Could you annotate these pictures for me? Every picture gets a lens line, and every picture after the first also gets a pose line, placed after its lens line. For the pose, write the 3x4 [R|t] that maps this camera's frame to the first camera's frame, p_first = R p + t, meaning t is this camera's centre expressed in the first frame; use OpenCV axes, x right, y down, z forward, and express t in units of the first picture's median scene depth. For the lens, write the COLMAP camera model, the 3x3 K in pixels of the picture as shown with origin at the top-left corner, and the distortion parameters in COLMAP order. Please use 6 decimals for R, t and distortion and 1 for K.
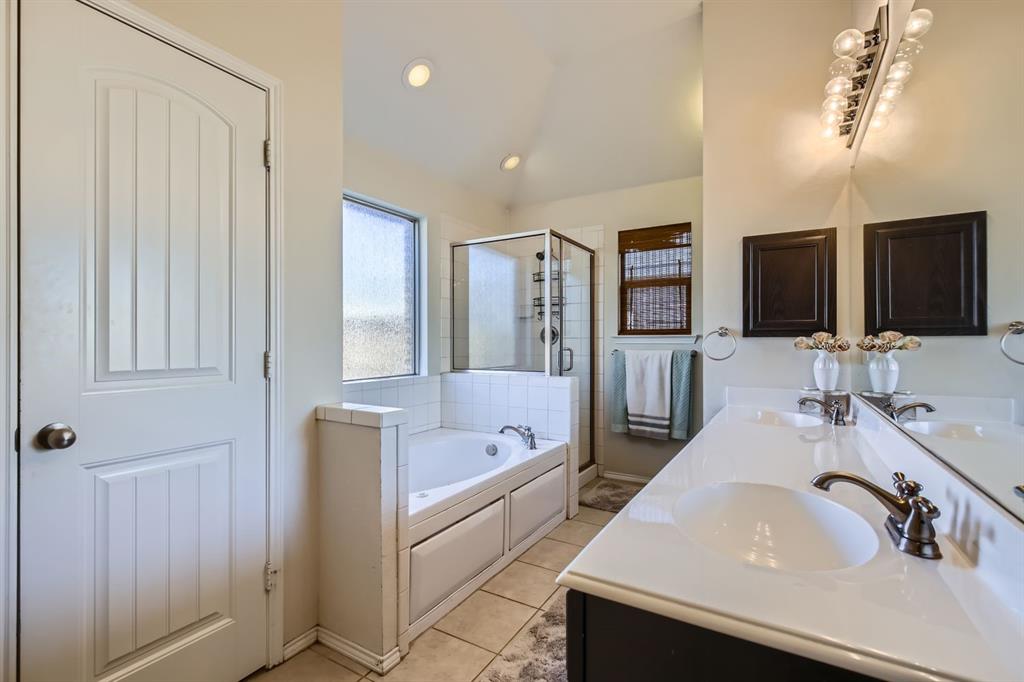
lens RADIAL K [[465.7, 0, 507.6], [0, 465.7, 339.0], [0, 0, 1]] dist [0.002356, 0.000847]
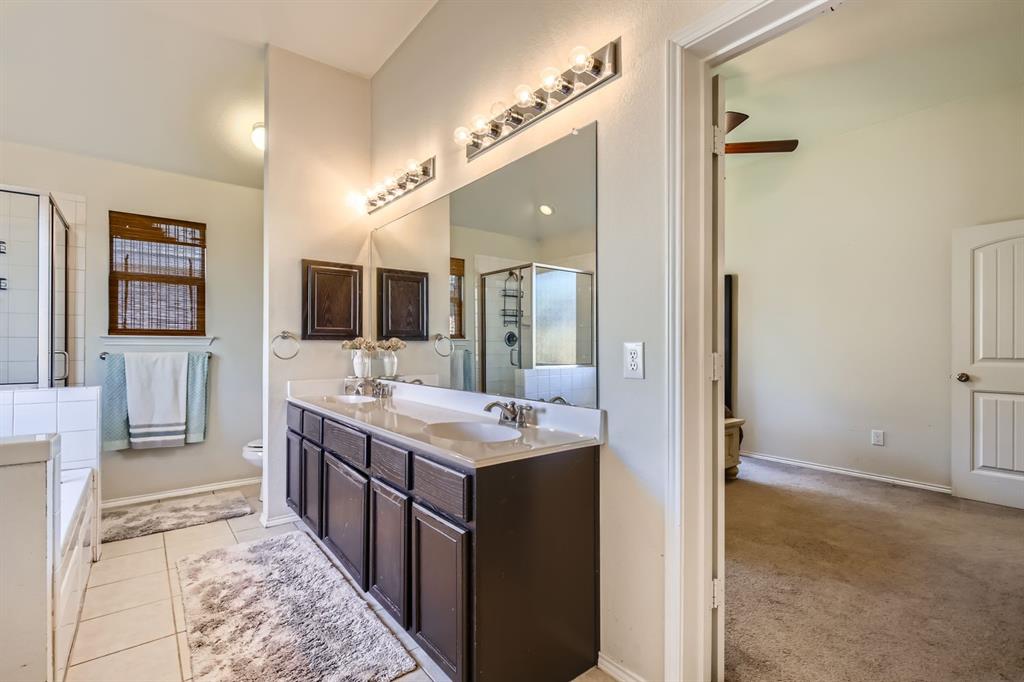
lens RADIAL K [[465.7, 0, 513.1], [0, 465.7, 339.6], [0, 0, 1]] dist [0.002356, 0.000847]
pose [[0.344389, 0.013672, 0.938728, -0.316549], [-0.011138, 0.999883, -0.010476, 0.001208], [-0.938761, -0.006847, 0.344501, 0.035322]]
